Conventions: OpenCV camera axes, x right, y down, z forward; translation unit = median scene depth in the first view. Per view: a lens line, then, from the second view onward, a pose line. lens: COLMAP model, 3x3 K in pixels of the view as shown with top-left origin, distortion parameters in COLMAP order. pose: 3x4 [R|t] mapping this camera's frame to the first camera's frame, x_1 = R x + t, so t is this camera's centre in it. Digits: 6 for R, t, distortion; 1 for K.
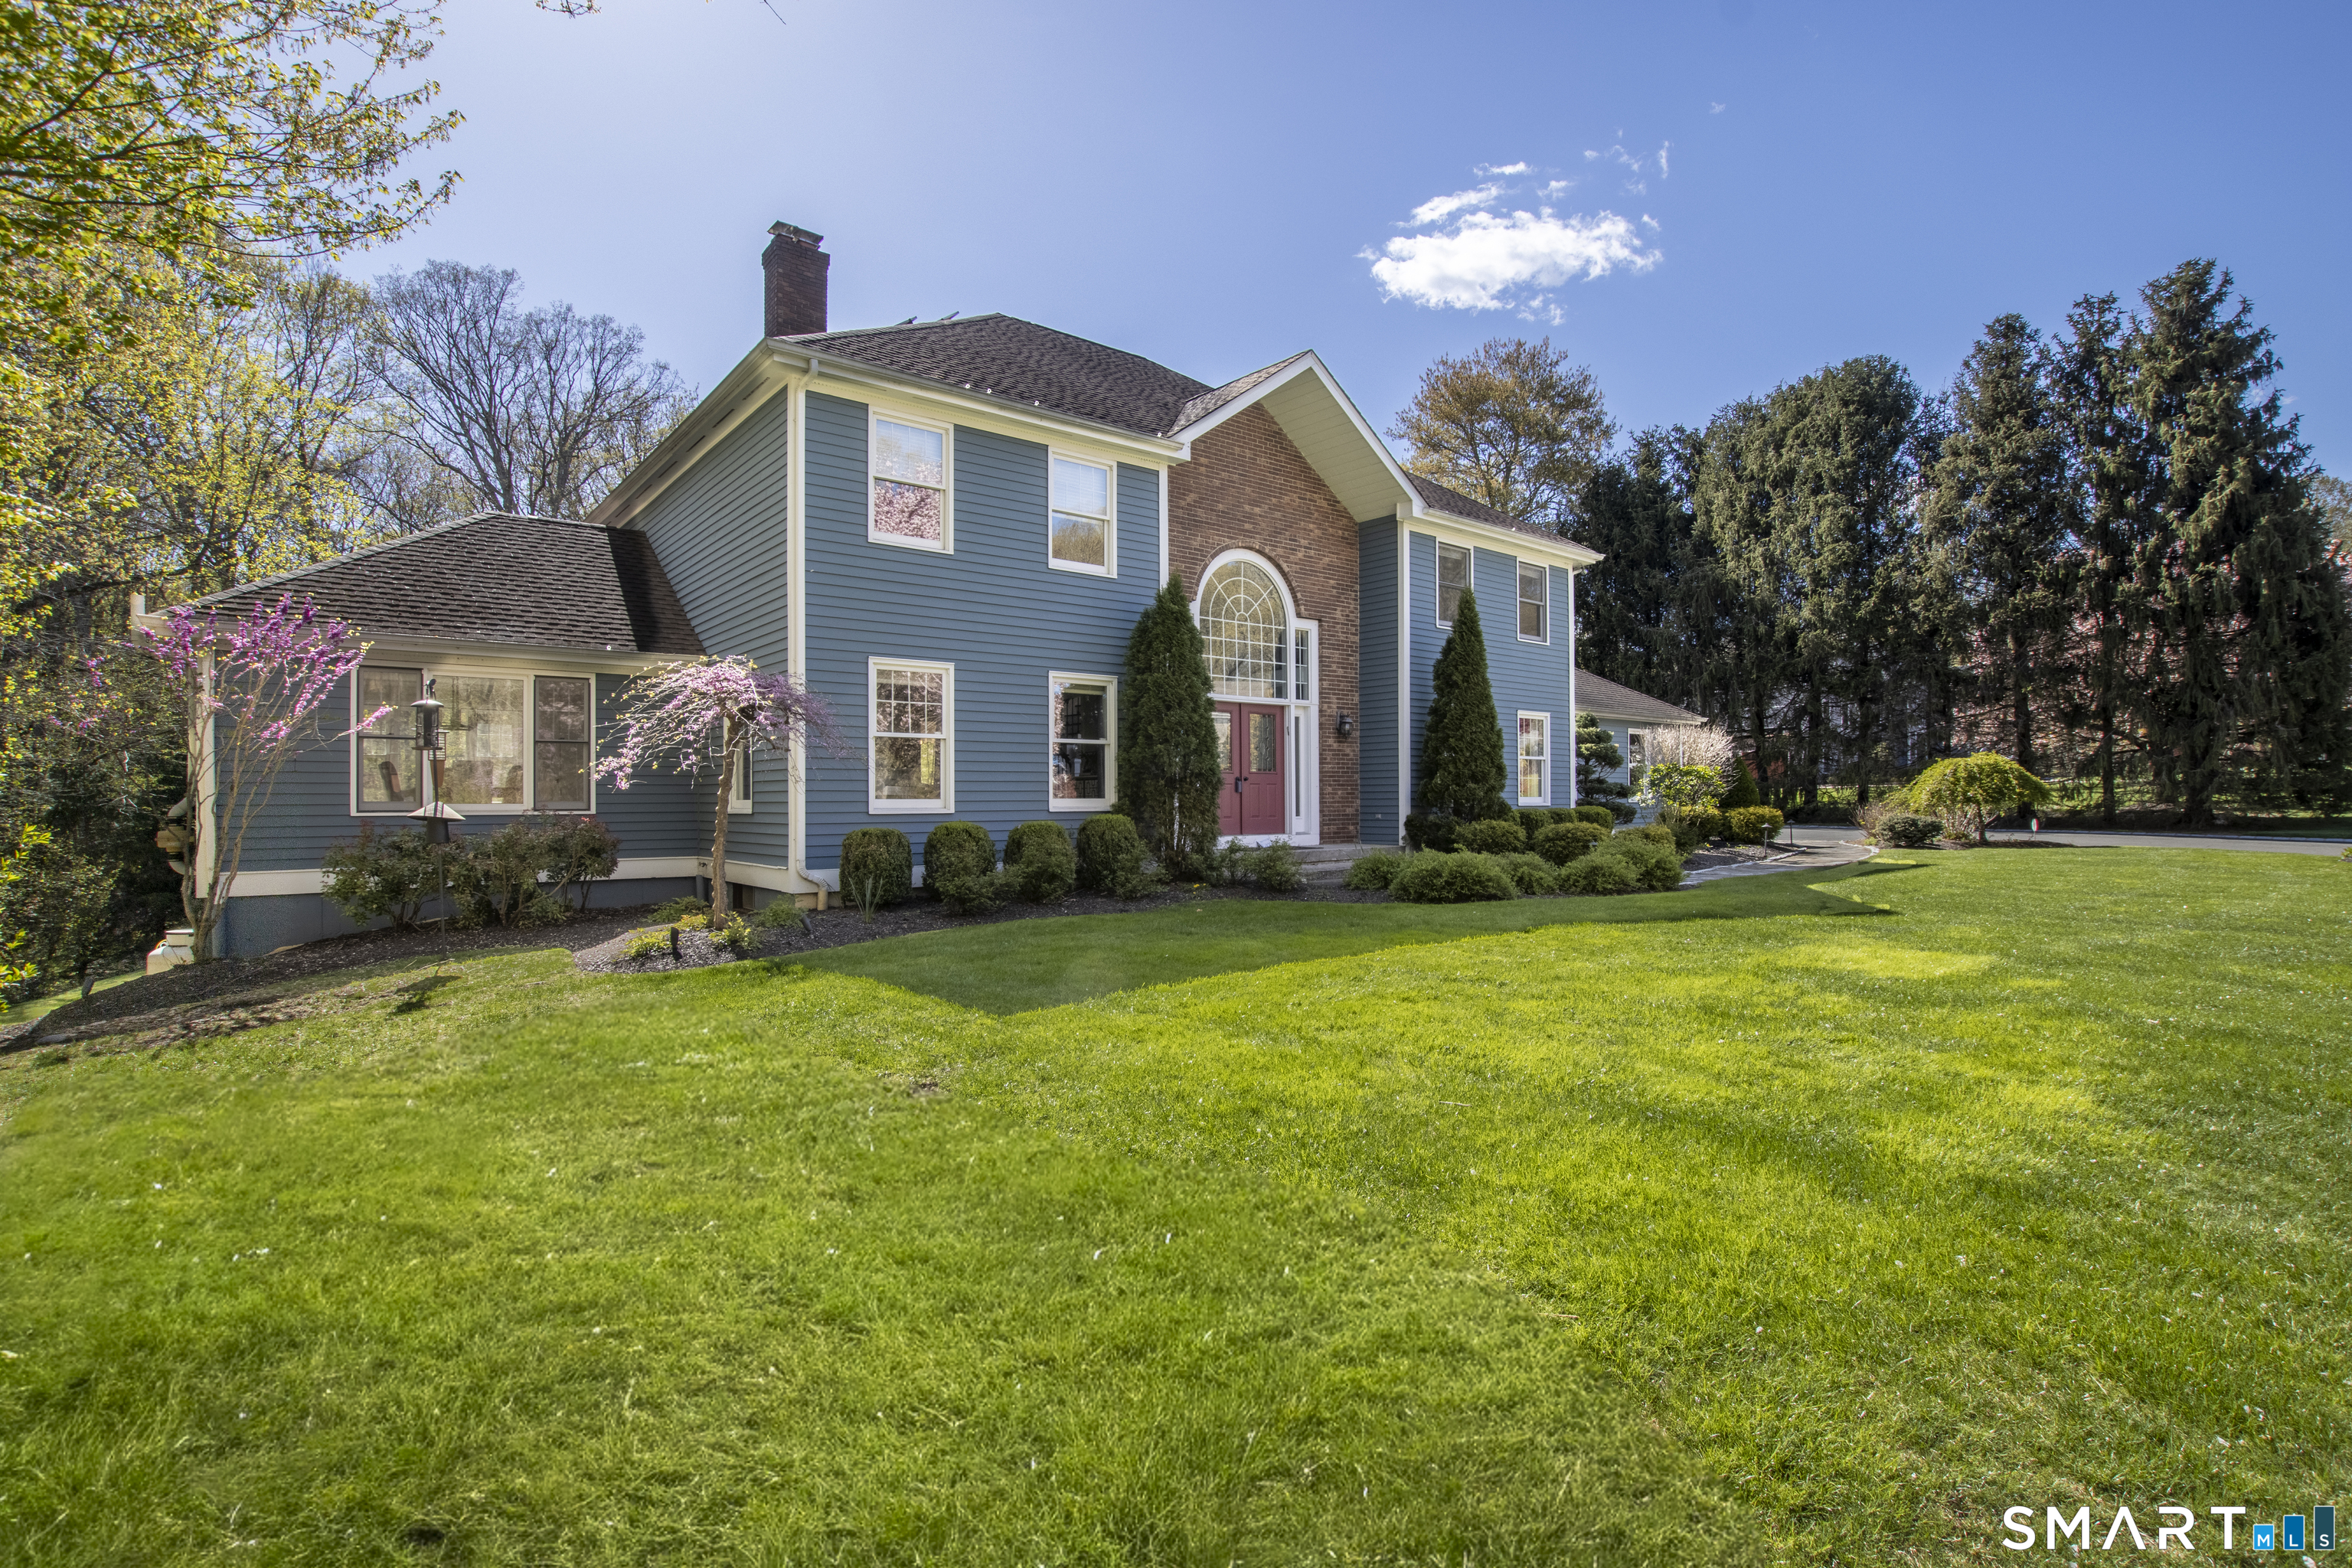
lens RADIAL K [[1101.6, 0, 1181.9], [0, 1101.6, 820.8], [0, 0, 1]] dist [-0.001087, -0.000056]
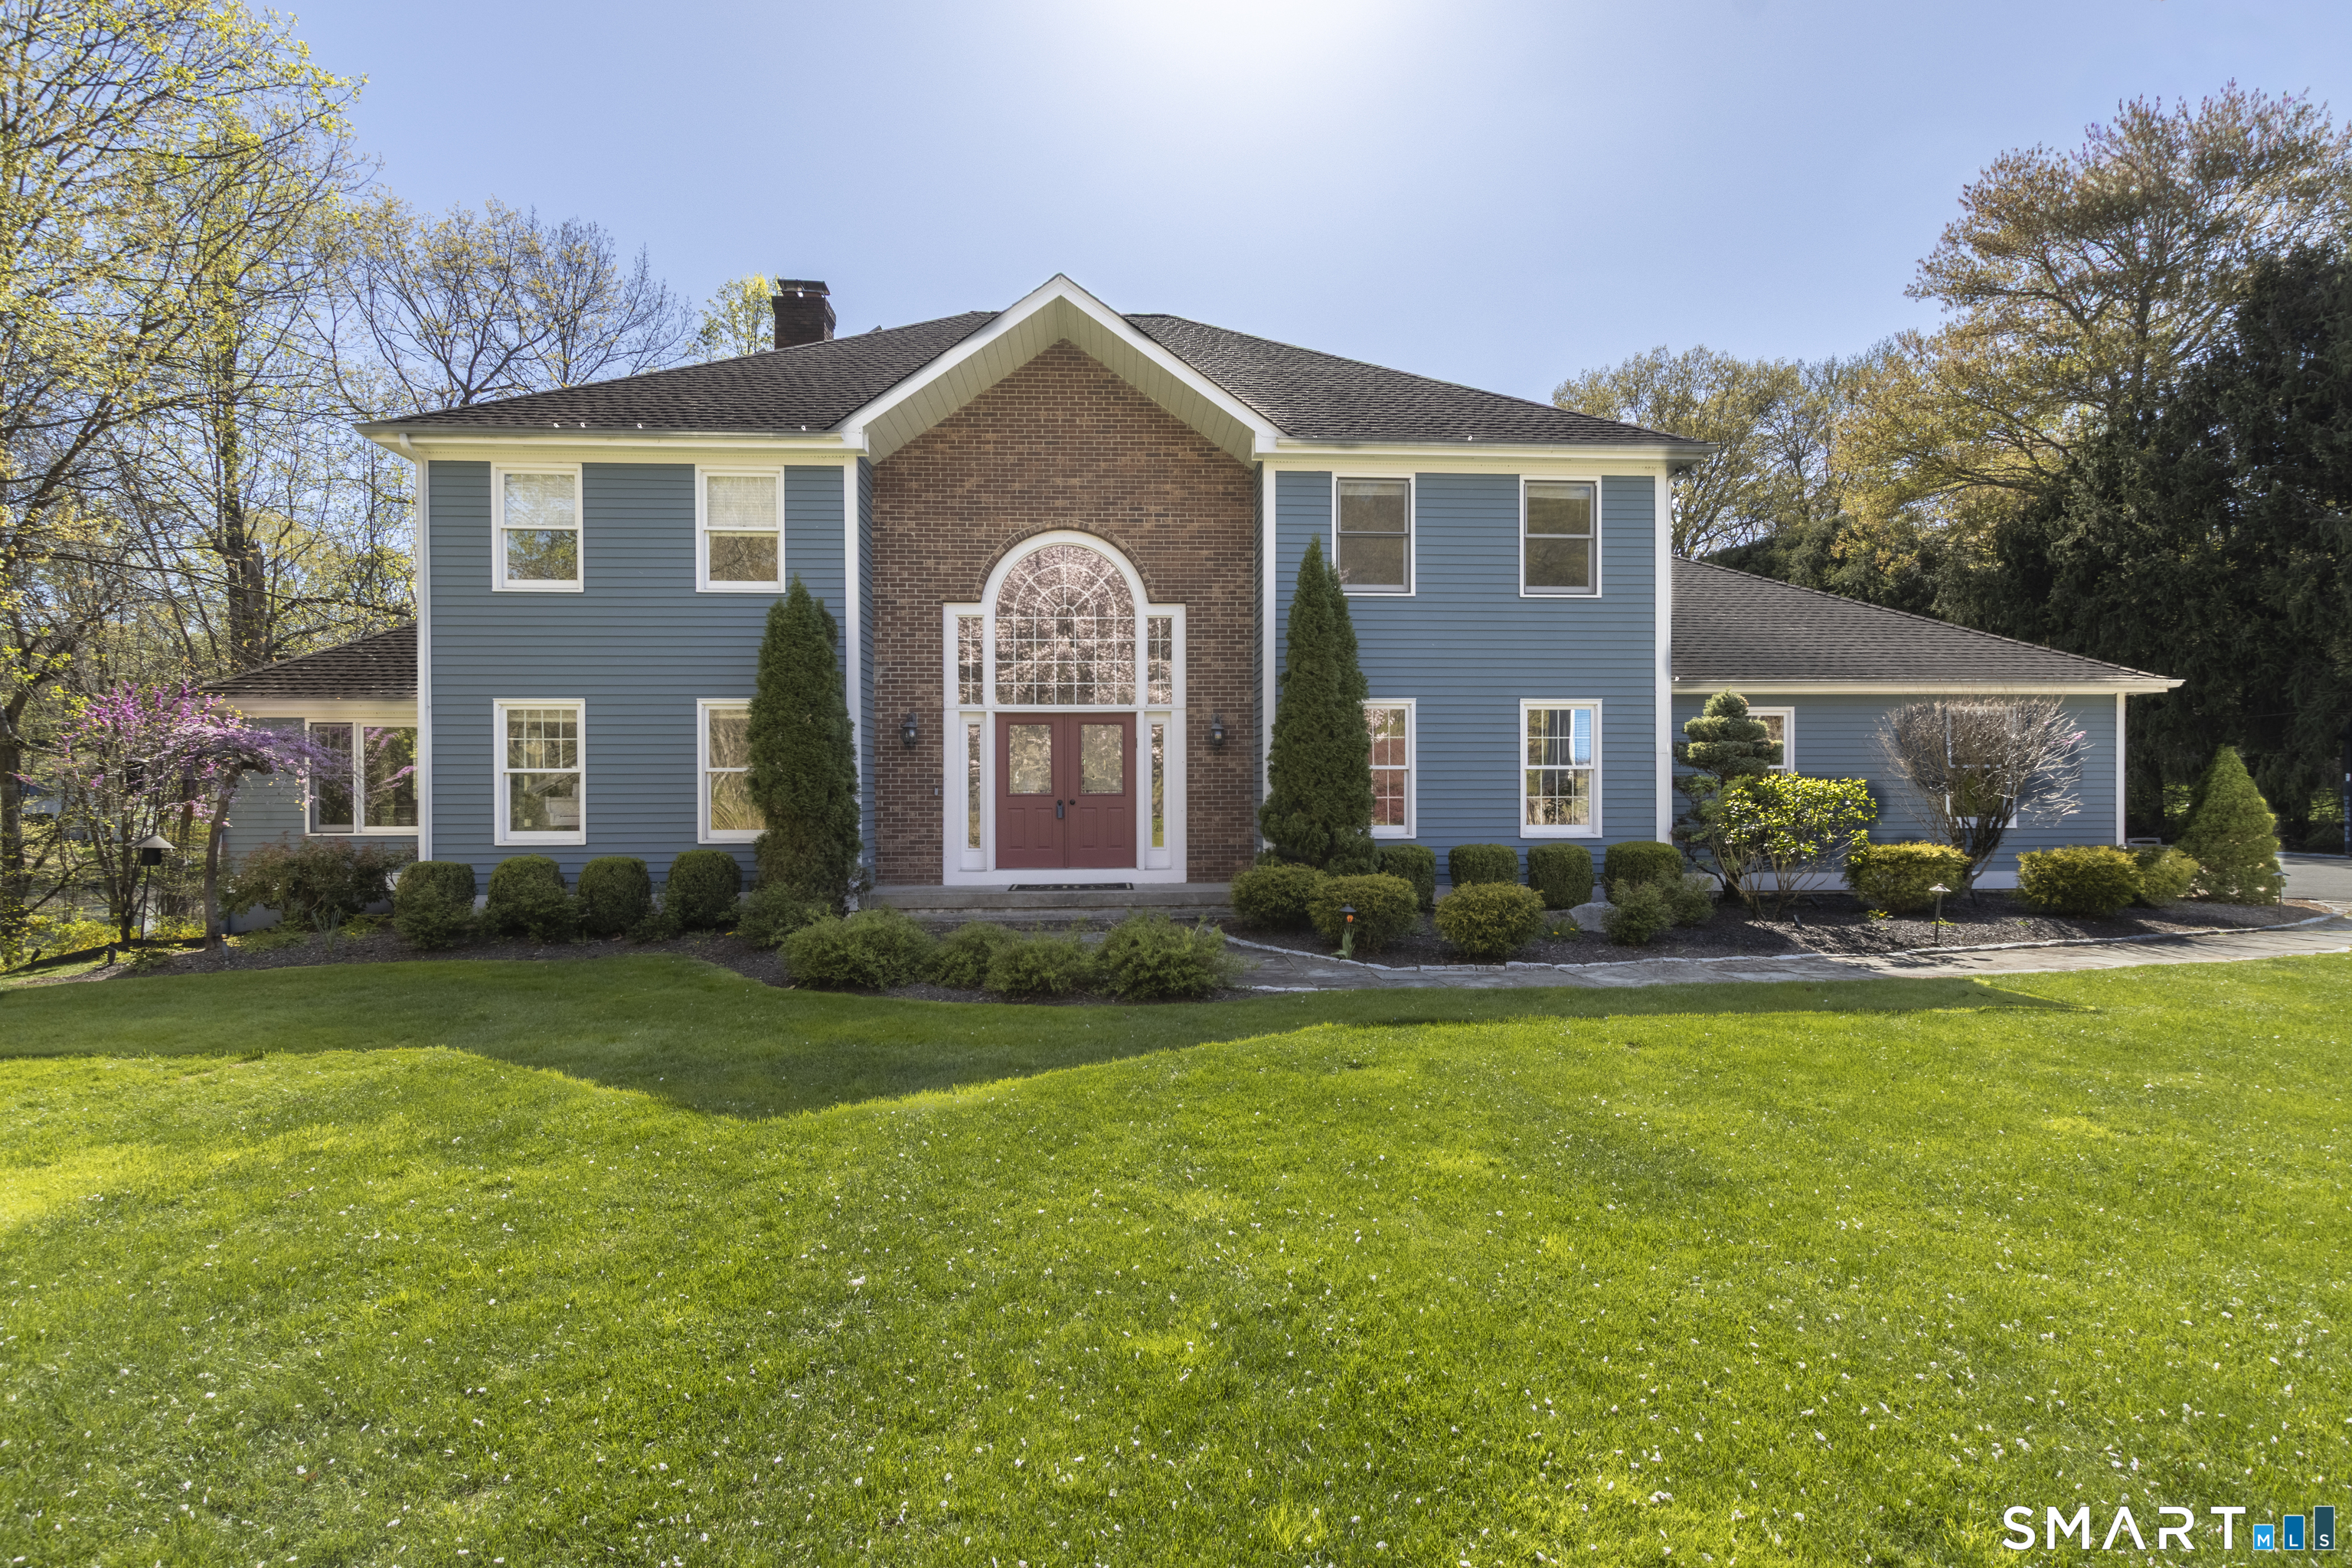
lens RADIAL K [[1101.6, 0, 1181.9], [0, 1101.6, 820.8], [0, 0, 1]] dist [-0.001087, -0.000056]
pose [[0.806065, 0.017891, -0.591556, 0.631951], [-0.010968, 0.999823, 0.015293, -0.038238], [0.591725, -0.005840, 0.806119, 0.373286]]
